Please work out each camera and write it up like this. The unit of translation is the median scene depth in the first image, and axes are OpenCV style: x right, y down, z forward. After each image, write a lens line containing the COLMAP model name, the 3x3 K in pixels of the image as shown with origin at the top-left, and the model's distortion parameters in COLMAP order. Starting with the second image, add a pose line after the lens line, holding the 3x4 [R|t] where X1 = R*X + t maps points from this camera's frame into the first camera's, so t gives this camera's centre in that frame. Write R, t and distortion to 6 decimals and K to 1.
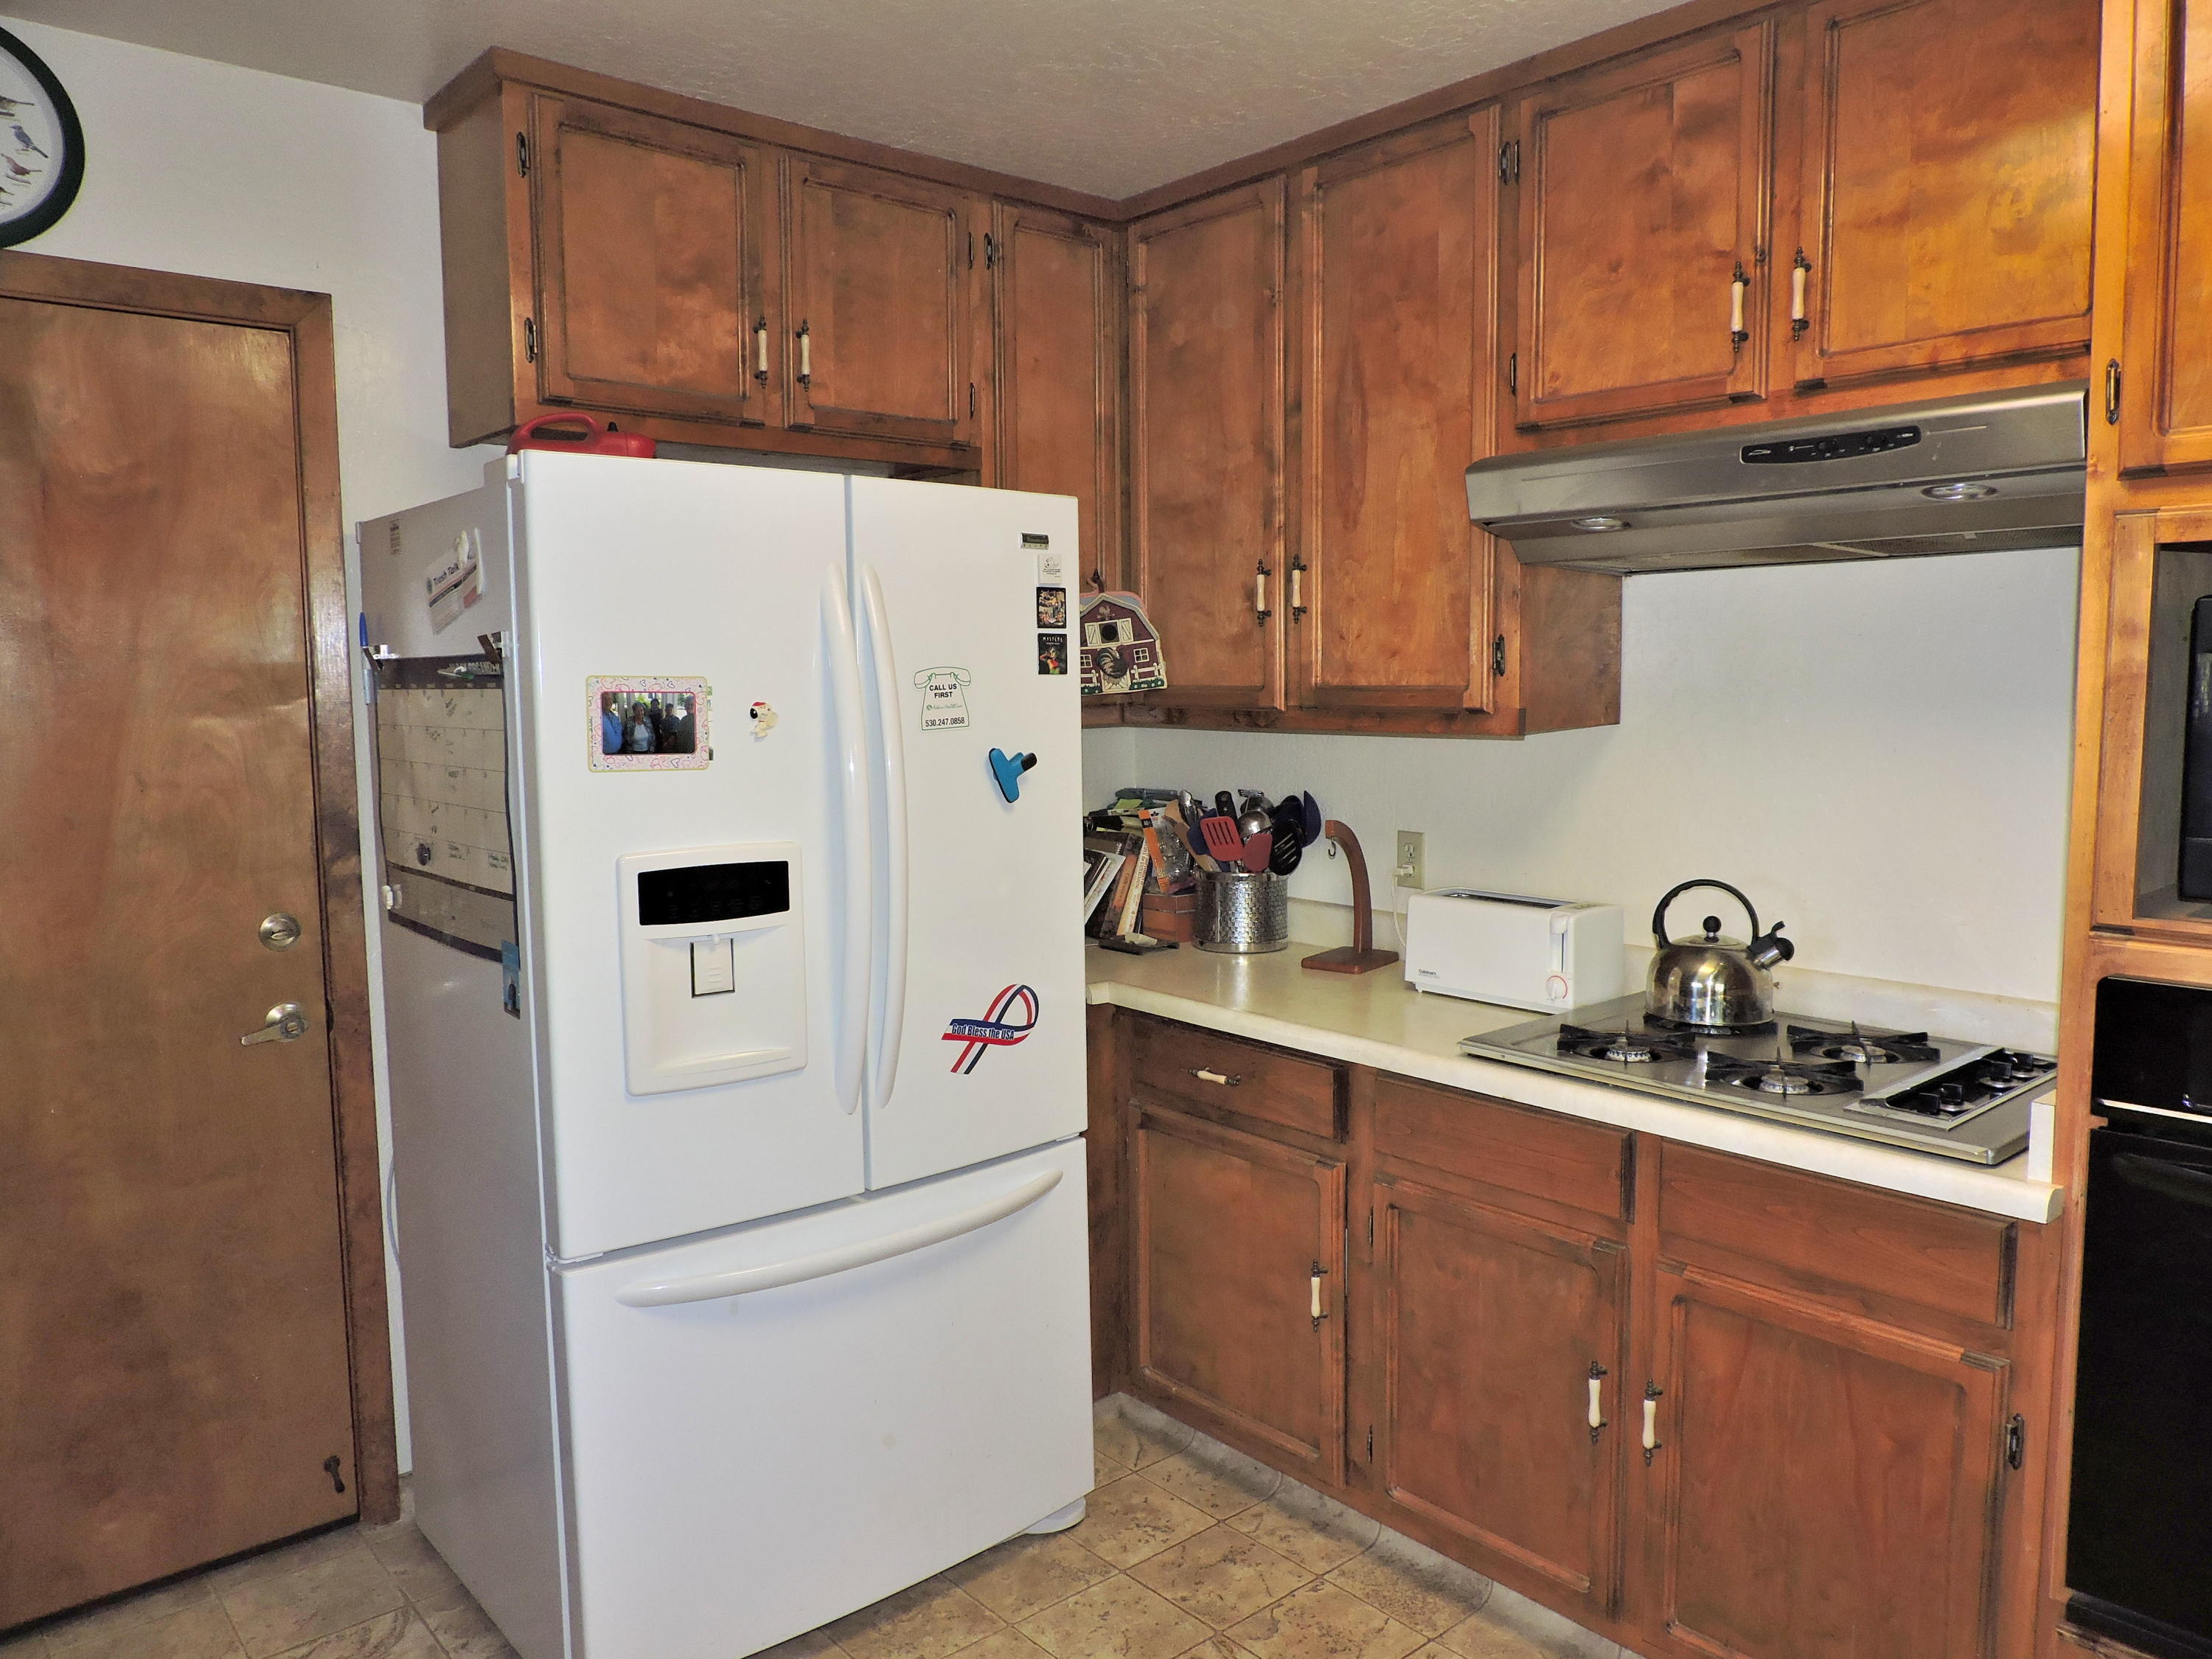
lens RADIAL K [[1574.1, 0, 1112.5], [0, 1574.1, 828.9], [0, 0, 1]] dist [-0.012306, 0.001651]
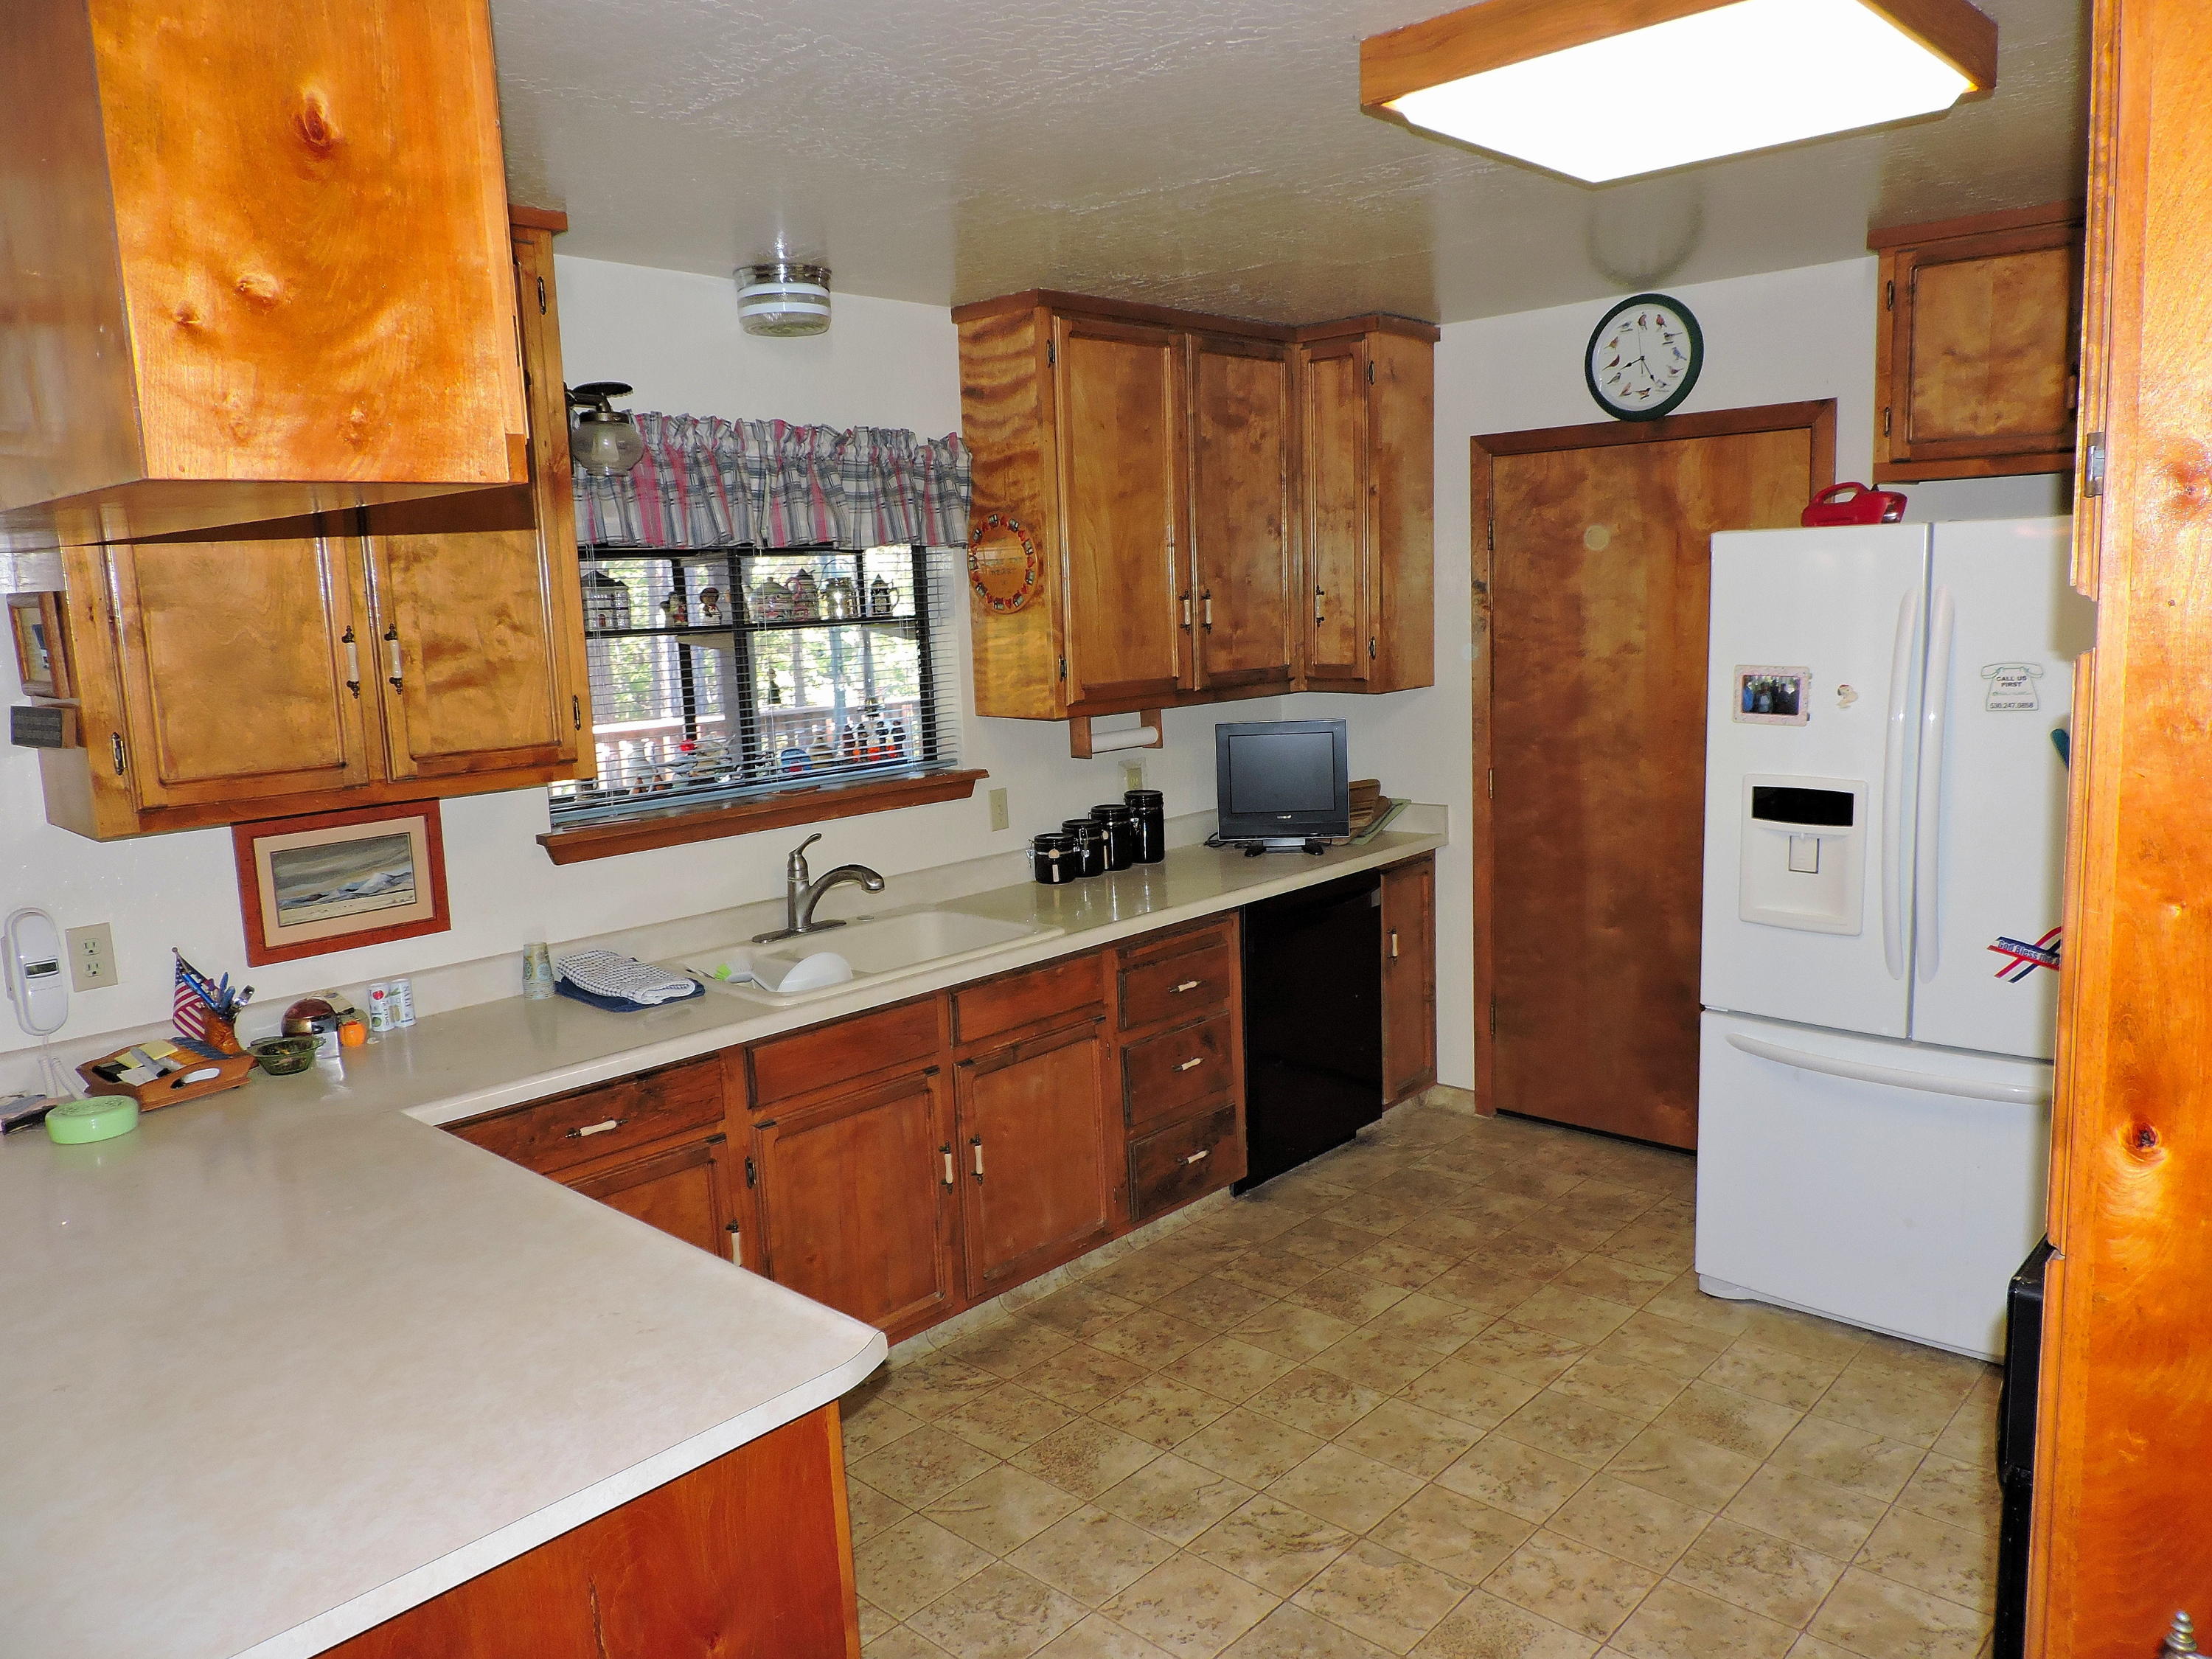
lens RADIAL K [[1574.1, 0, 1107.0], [0, 1574.1, 835.7], [0, 0, 1]] dist [-0.012306, 0.001651]
pose [[0.116124, 0.158057, -0.980578, 1.047593], [-0.061388, 0.986512, 0.151744, -0.108820], [0.991336, 0.042575, 0.124260, 0.113820]]
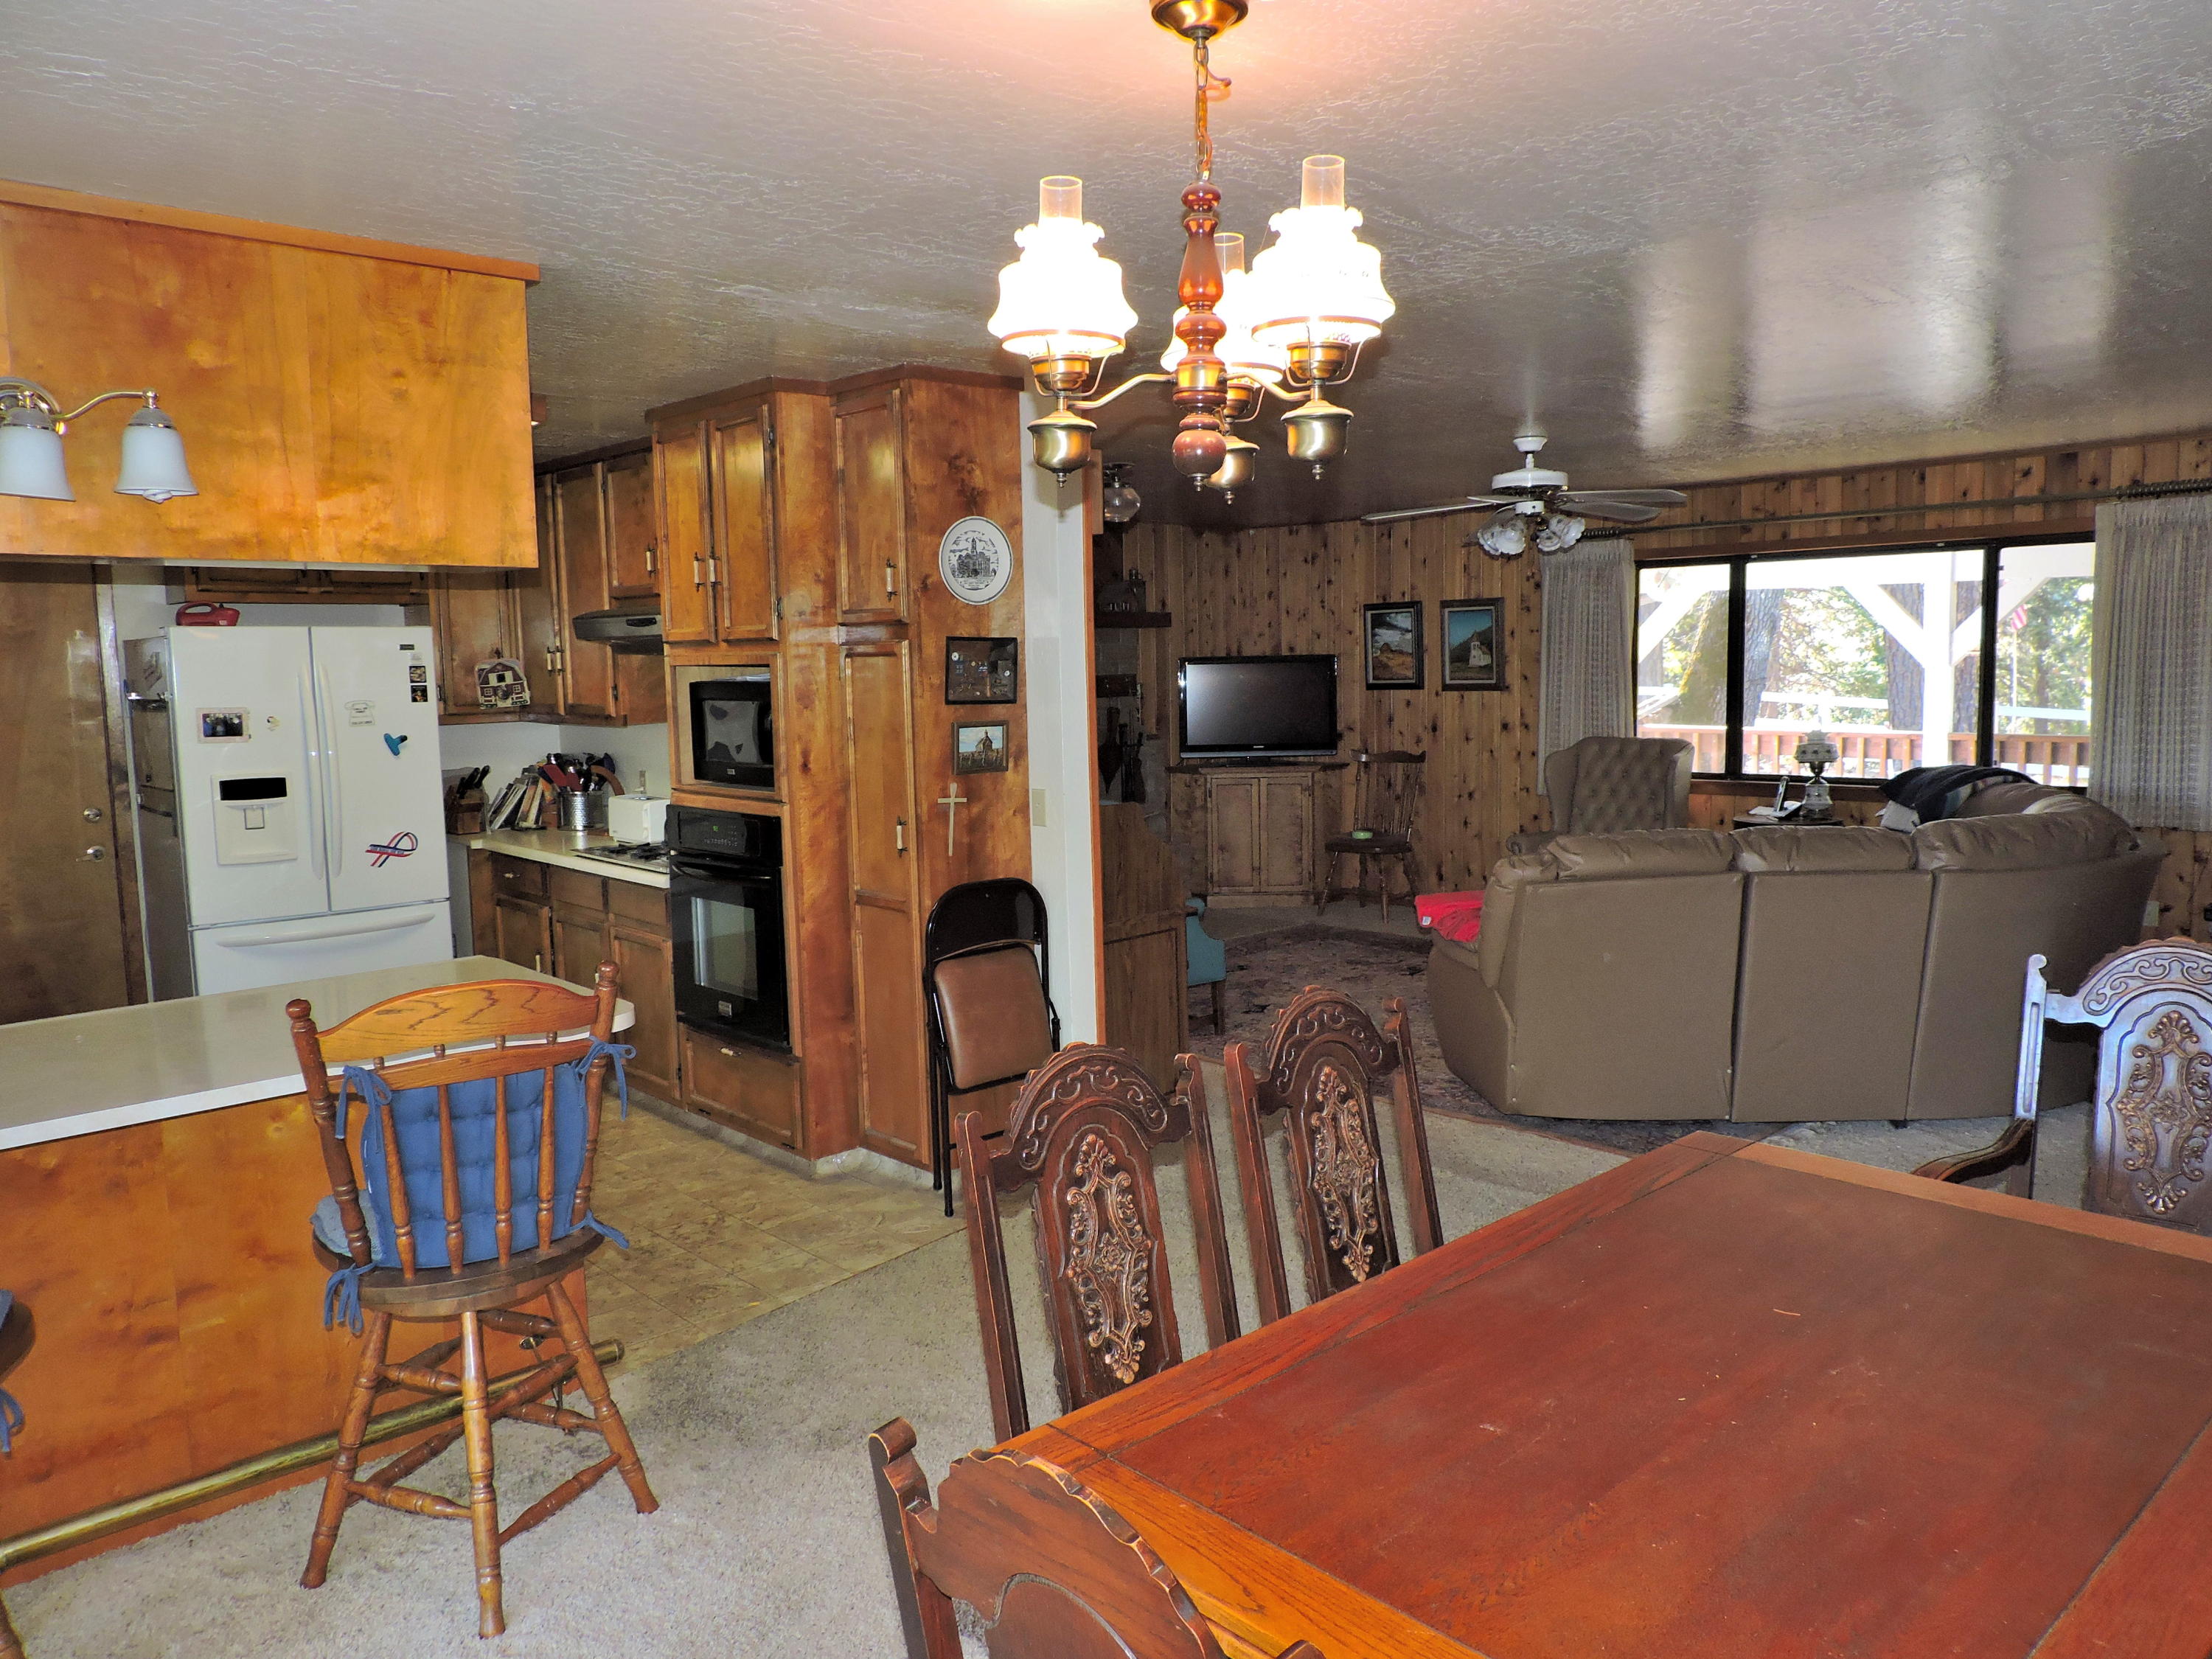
lens RADIAL K [[1574.1, 0, 1103.5], [0, 1574.1, 833.7], [0, 0, 1]] dist [-0.012306, 0.001651]
pose [[0.999259, -0.011372, 0.036759, 0.940658], [0.010967, 0.999877, 0.011197, 0.088825], [-0.036882, -0.010786, 0.999261, -1.471385]]
